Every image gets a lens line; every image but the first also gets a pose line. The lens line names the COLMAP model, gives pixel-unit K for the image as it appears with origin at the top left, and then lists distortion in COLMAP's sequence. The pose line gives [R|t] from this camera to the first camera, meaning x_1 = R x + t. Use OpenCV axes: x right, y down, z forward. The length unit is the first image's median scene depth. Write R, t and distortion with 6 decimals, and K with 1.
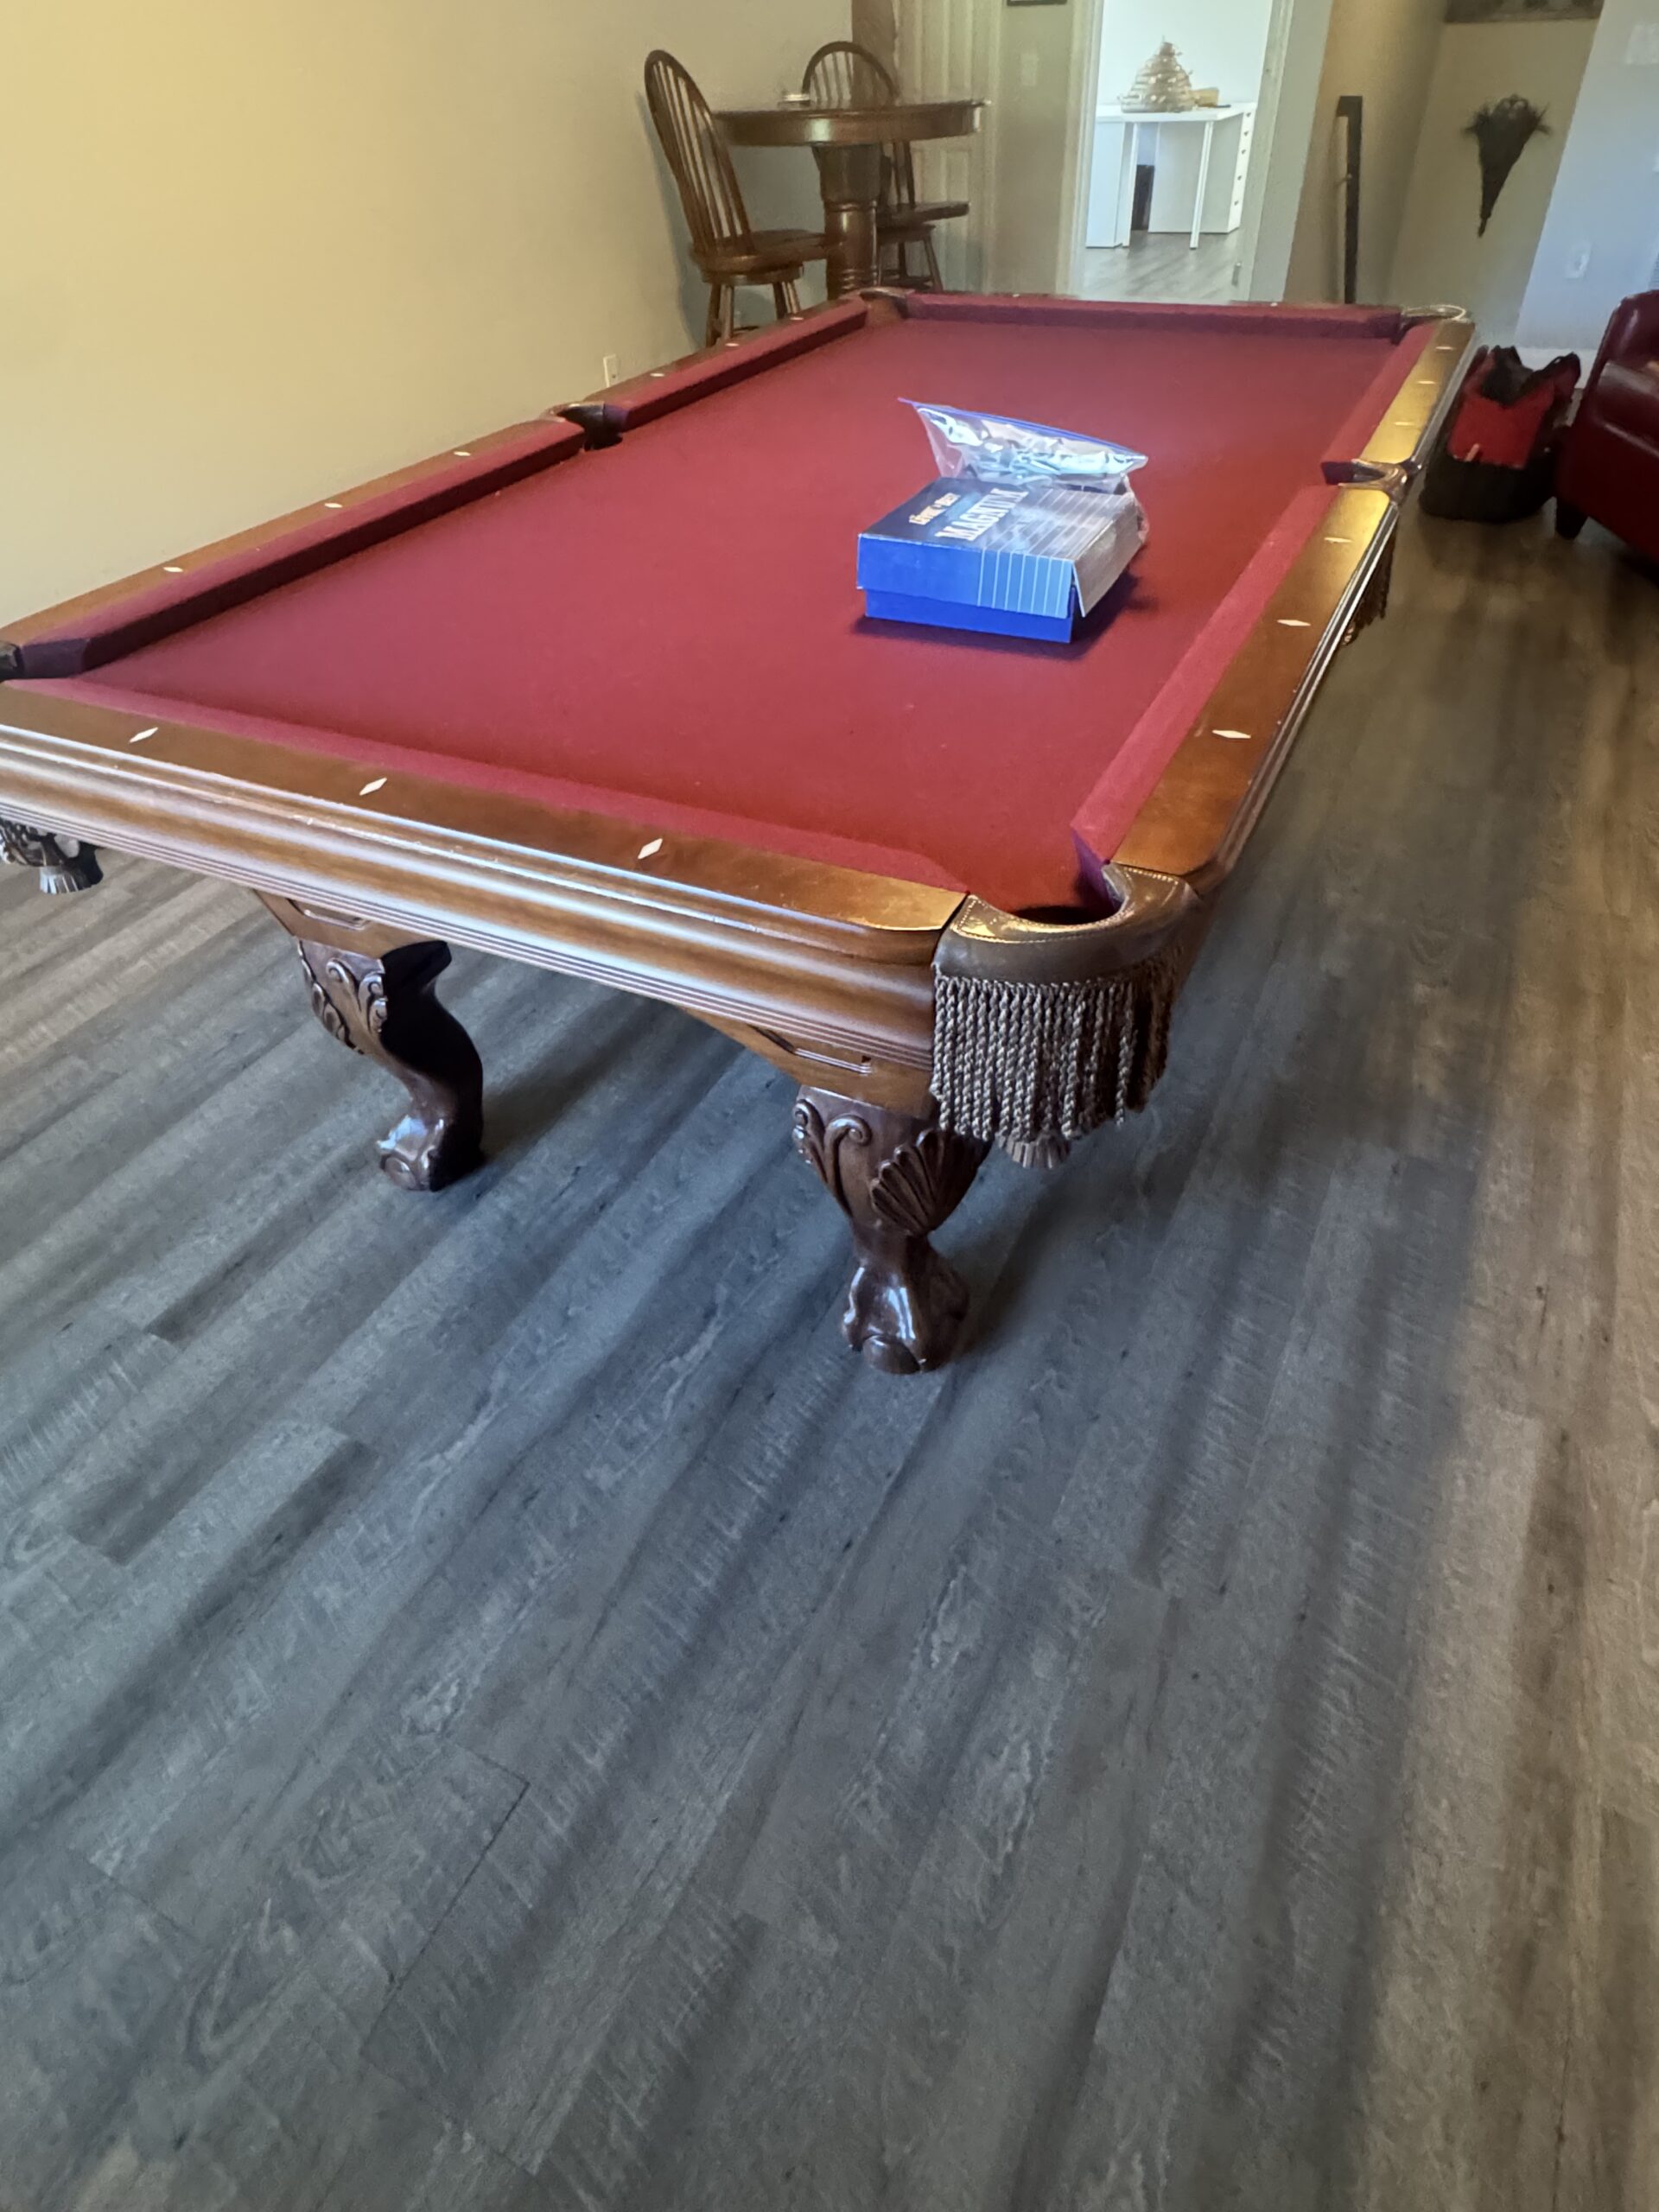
lens RADIAL K [[1241.5, 0, 832.7], [0, 1241.5, 1100.1], [0, 0, 1]] dist [-0.006796, 0.002431]
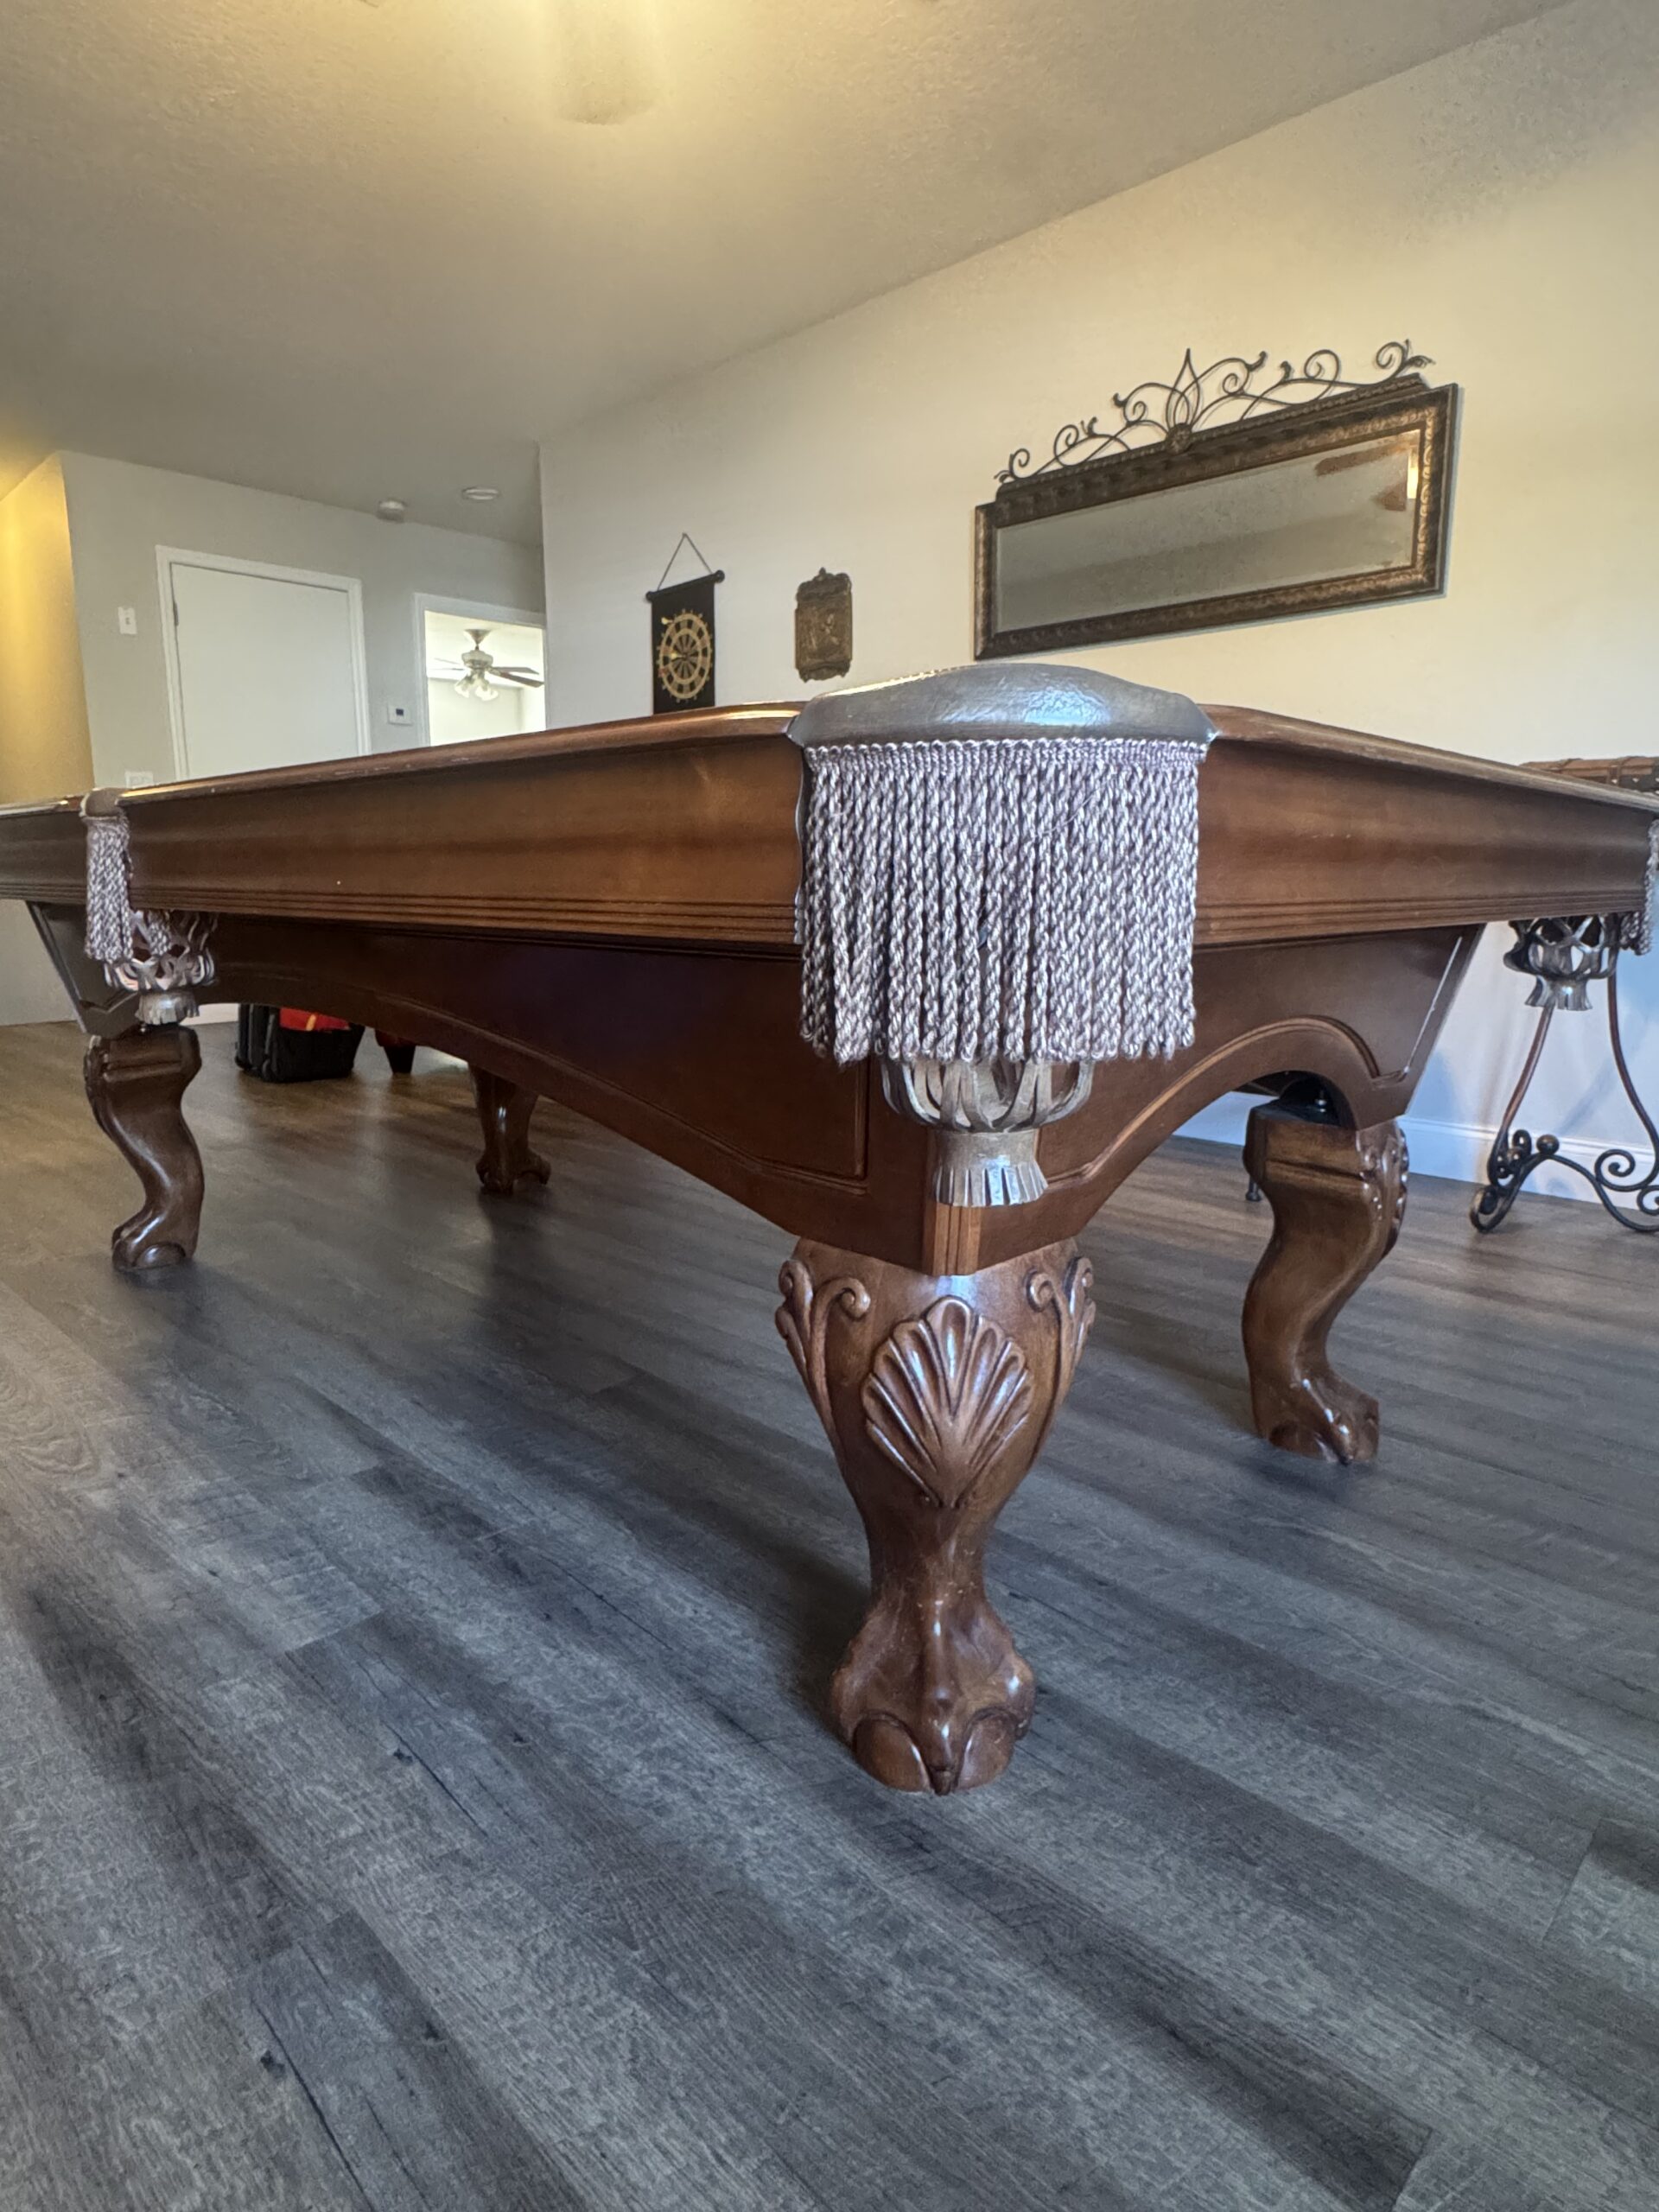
lens RADIAL K [[1241.5, 0, 832.7], [0, 1241.5, 1100.1], [0, 0, 1]] dist [-0.006796, 0.002431]
pose [[0.303065, -0.129304, 0.944157, -1.007508], [0.614404, 0.783857, -0.089867, -0.187302], [-0.728464, 0.607329, 0.317004, 0.836233]]
